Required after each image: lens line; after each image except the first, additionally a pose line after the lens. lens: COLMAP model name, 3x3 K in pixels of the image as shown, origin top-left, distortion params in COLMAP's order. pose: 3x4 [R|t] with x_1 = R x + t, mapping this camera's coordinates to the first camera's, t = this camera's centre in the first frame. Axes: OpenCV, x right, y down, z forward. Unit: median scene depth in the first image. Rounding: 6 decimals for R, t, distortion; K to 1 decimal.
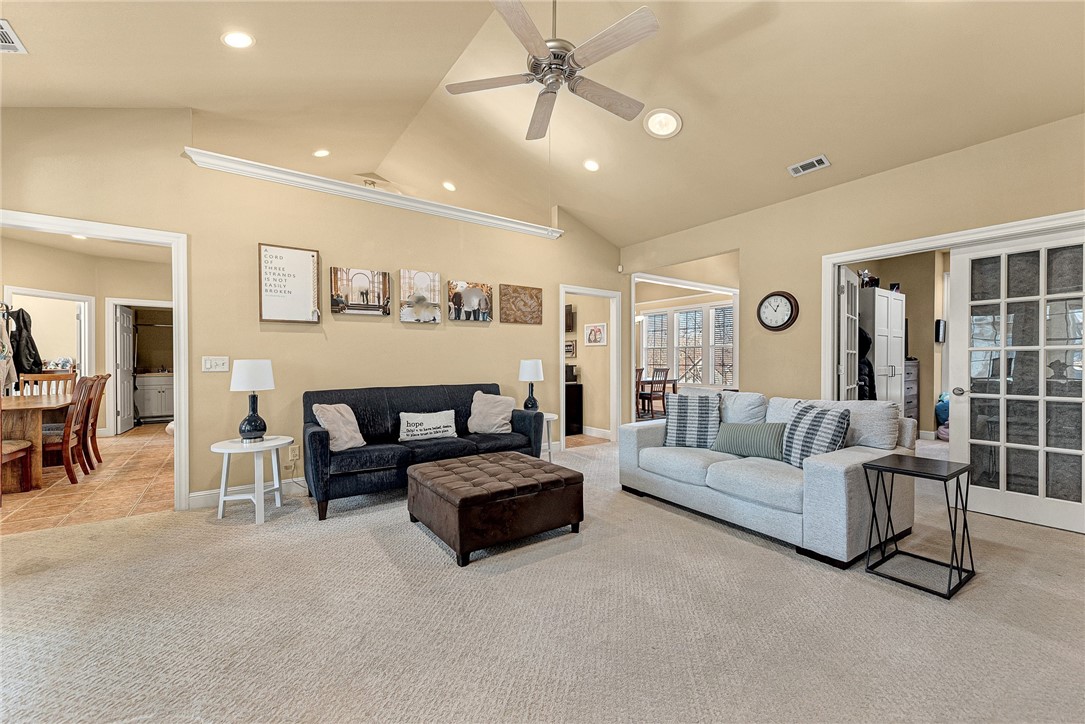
lens RADIAL K [[429.2, 0, 538.4], [0, 429.2, 364.7], [0, 0, 1]] dist [0.004290, -0.000052]
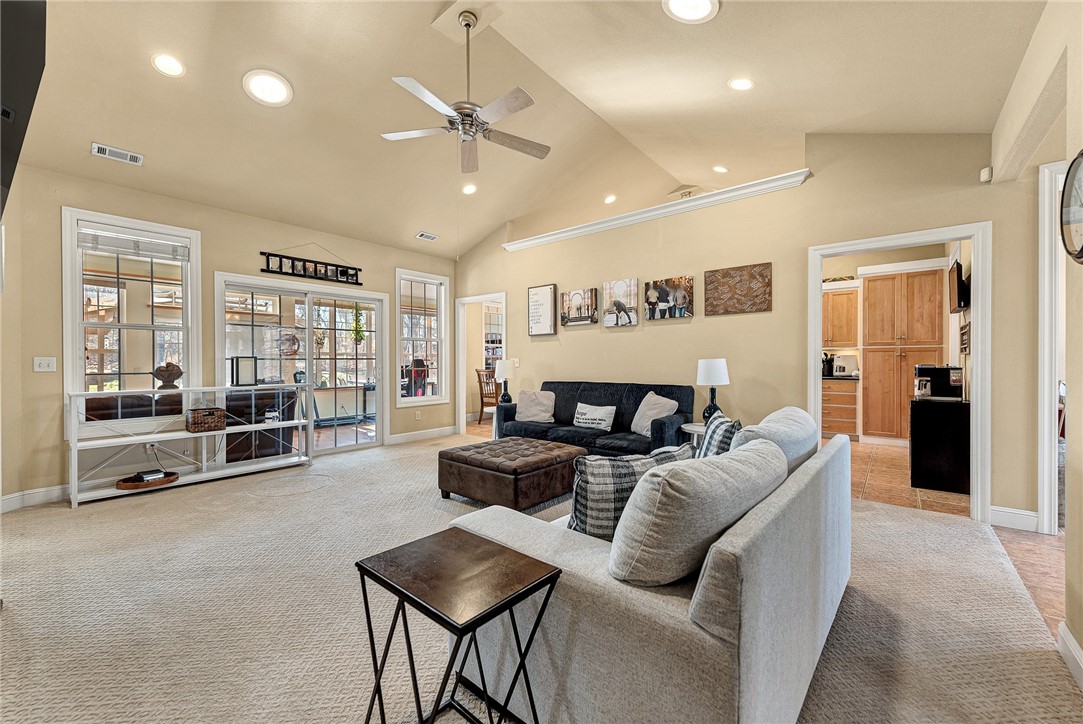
lens RADIAL K [[428.4, 0, 545.4], [0, 428.4, 362.7], [0, 0, 1]] dist [0.004290, -0.000052]
pose [[0.263817, 0.003596, -0.964566, 0.742377], [-0.005614, 0.999982, 0.002192, -0.004626], [0.964556, 0.004837, 0.263832, 0.518488]]
